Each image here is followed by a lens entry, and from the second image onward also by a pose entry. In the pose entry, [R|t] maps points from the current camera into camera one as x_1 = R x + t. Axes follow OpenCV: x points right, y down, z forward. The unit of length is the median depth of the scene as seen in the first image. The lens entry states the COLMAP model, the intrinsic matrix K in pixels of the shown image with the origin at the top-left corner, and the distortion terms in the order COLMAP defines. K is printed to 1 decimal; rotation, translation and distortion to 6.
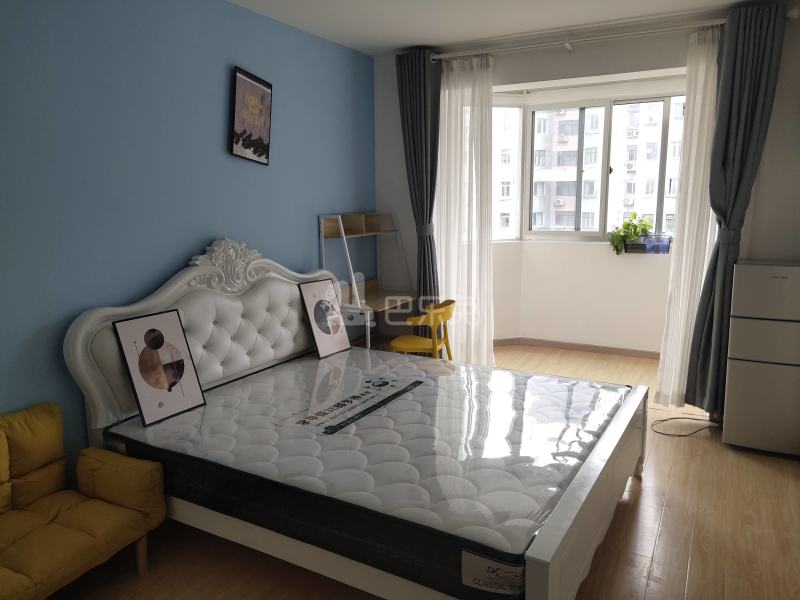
lens RADIAL K [[597.0, 0, 401.3], [0, 597.0, 302.9], [0, 0, 1]] dist [0.008728, -0.001868]
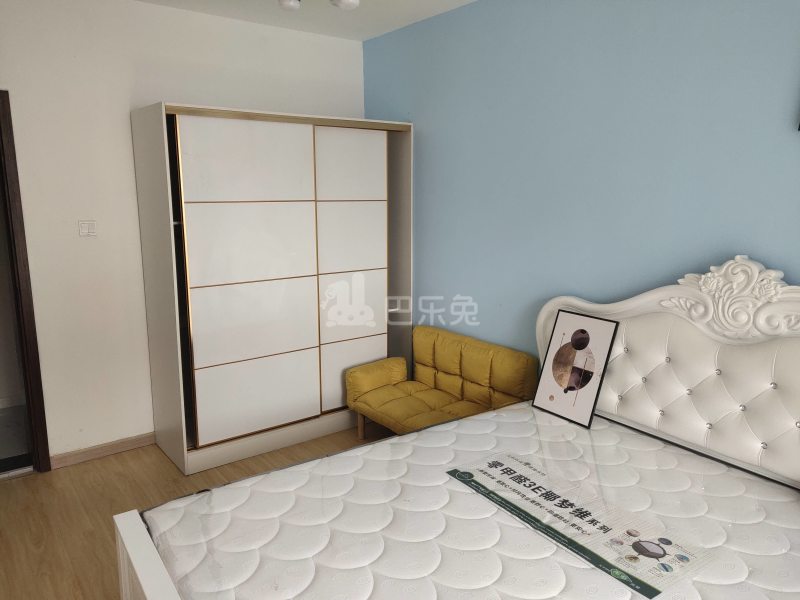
lens RADIAL K [[597.0, 0, 401.4], [0, 597.0, 298.3], [0, 0, 1]] dist [0.008728, -0.001868]
pose [[-0.431510, 0.170809, -0.885789, 0.595837], [-0.156035, 0.952979, 0.259778, -0.221486], [0.888511, 0.250311, -0.384568, 1.127924]]
